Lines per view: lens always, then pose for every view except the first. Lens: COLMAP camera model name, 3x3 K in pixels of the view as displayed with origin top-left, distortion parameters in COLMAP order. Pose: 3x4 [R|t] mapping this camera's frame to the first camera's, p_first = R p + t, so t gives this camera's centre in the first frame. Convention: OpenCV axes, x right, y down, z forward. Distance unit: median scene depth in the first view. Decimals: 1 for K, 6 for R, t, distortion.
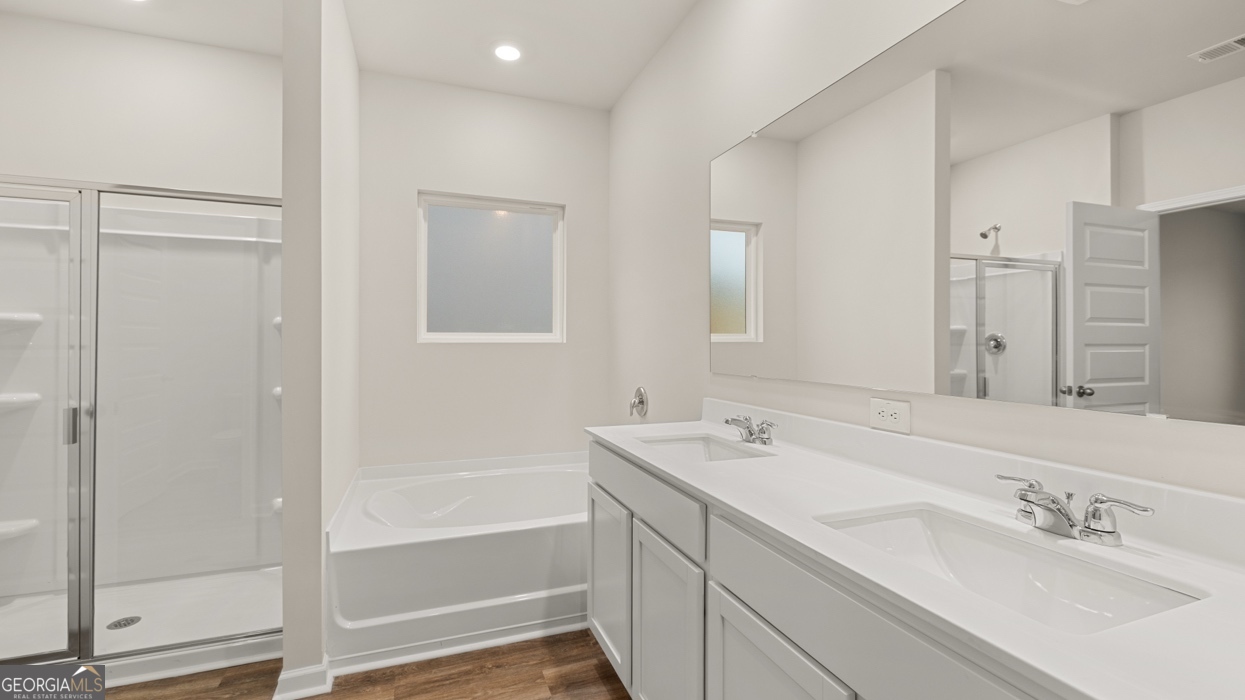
lens RADIAL K [[525.2, 0, 615.9], [0, 525.2, 345.9], [0, 0, 1]] dist [0.001944, -0.000785]
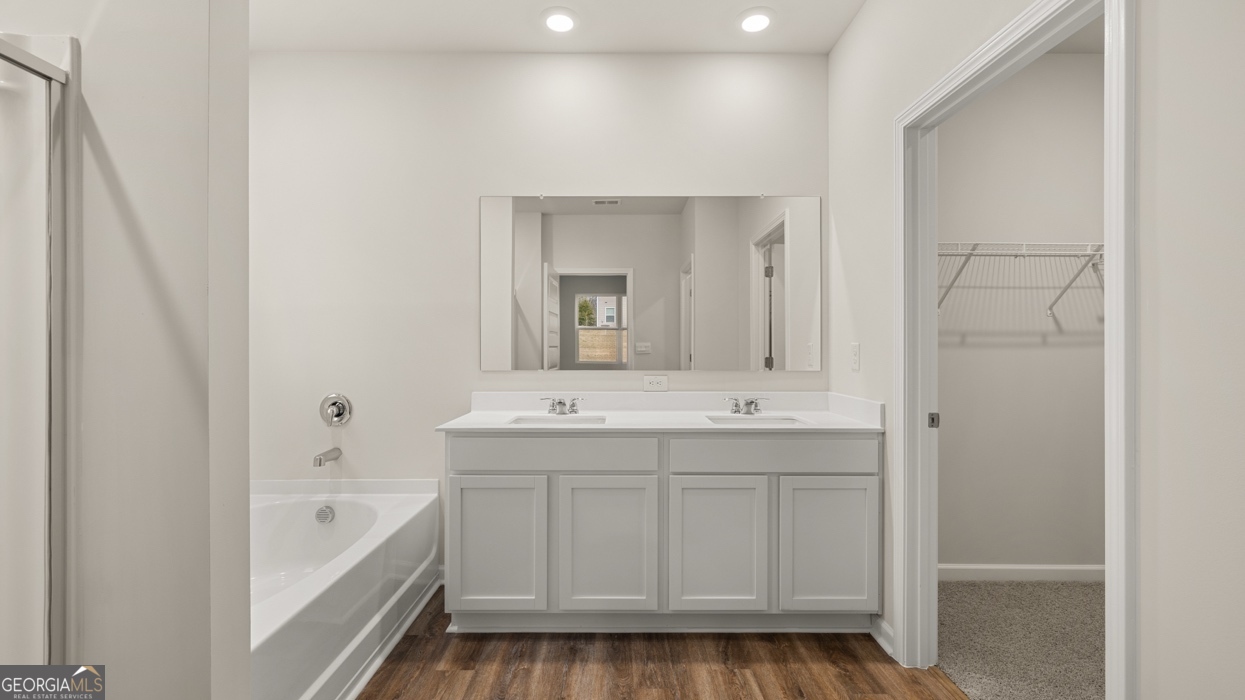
lens RADIAL K [[525.2, 0, 614.3], [0, 525.2, 342.5], [0, 0, 1]] dist [0.001944, -0.000785]
pose [[0.348317, 0.005833, 0.937359, -1.489117], [0.002412, 0.999972, -0.007119, -0.008587], [-0.937374, 0.004741, 0.348293, 0.490007]]
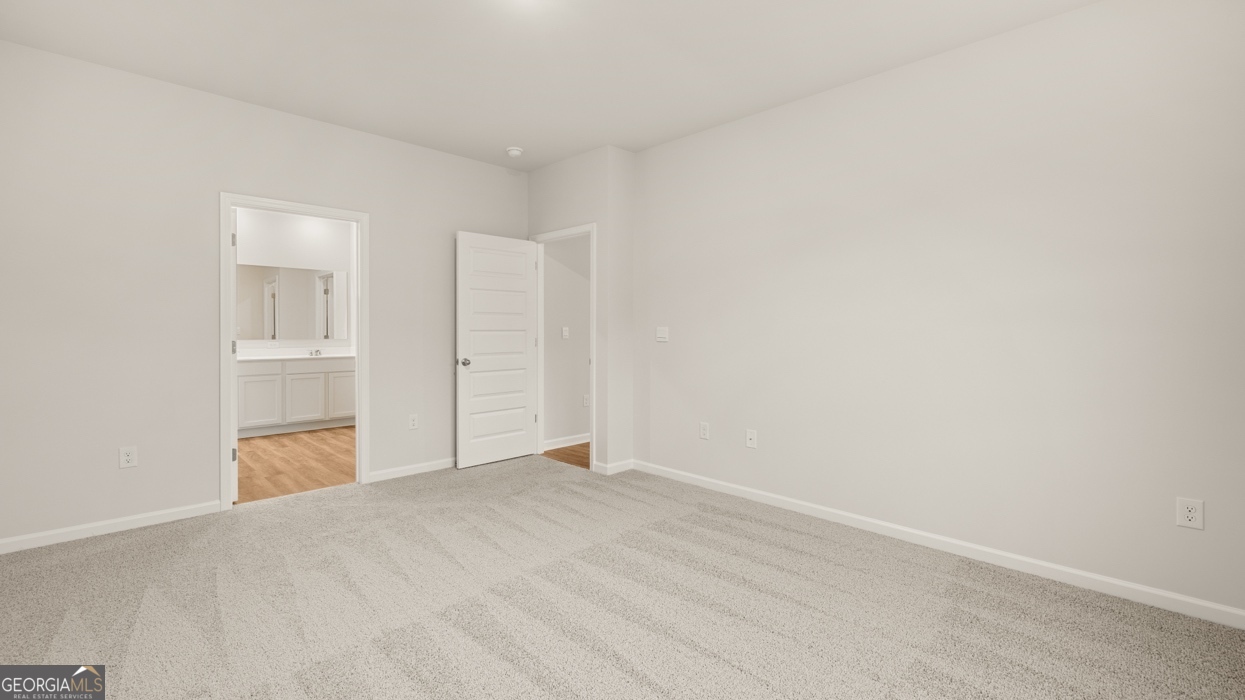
lens RADIAL K [[525.2, 0, 620.9], [0, 525.2, 331.8], [0, 0, 1]] dist [0.001944, -0.000785]
pose [[-0.421431, -0.001260, 0.906860, -5.434203], [0.003405, 0.999990, 0.002972, 0.012472], [-0.906854, 0.004340, -0.421422, 0.168871]]
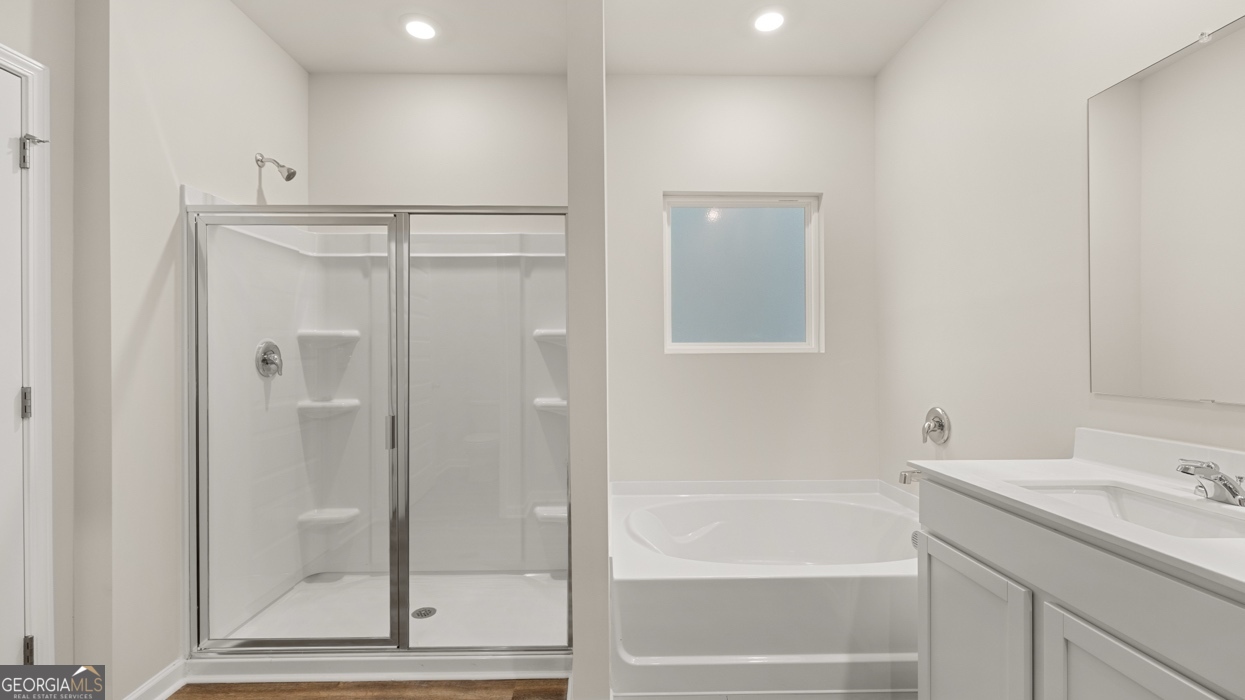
lens RADIAL K [[525.2, 0, 619.6], [0, 525.2, 359.8], [0, 0, 1]] dist [0.001944, -0.000785]
pose [[0.944921, -0.001587, -0.327296, -0.227291], [0.003944, 0.999971, 0.006540, -0.002215], [0.327276, -0.007470, 0.944899, 0.126591]]
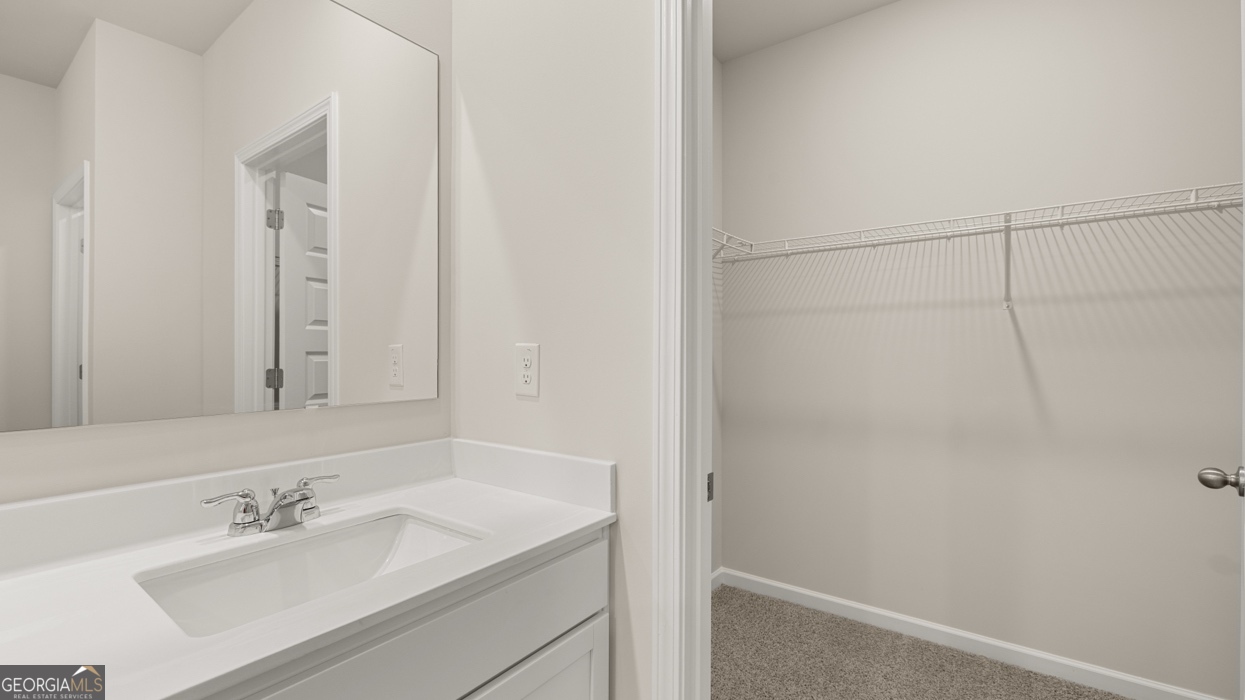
lens RADIAL K [[525.2, 0, 621.3], [0, 525.2, 352.2], [0, 0, 1]] dist [0.001944, -0.000785]
pose [[-0.549566, -0.003947, 0.835441, -0.319392], [-0.001755, 0.999992, 0.003570, -0.006654], [-0.835448, 0.000496, -0.549569, 0.724473]]
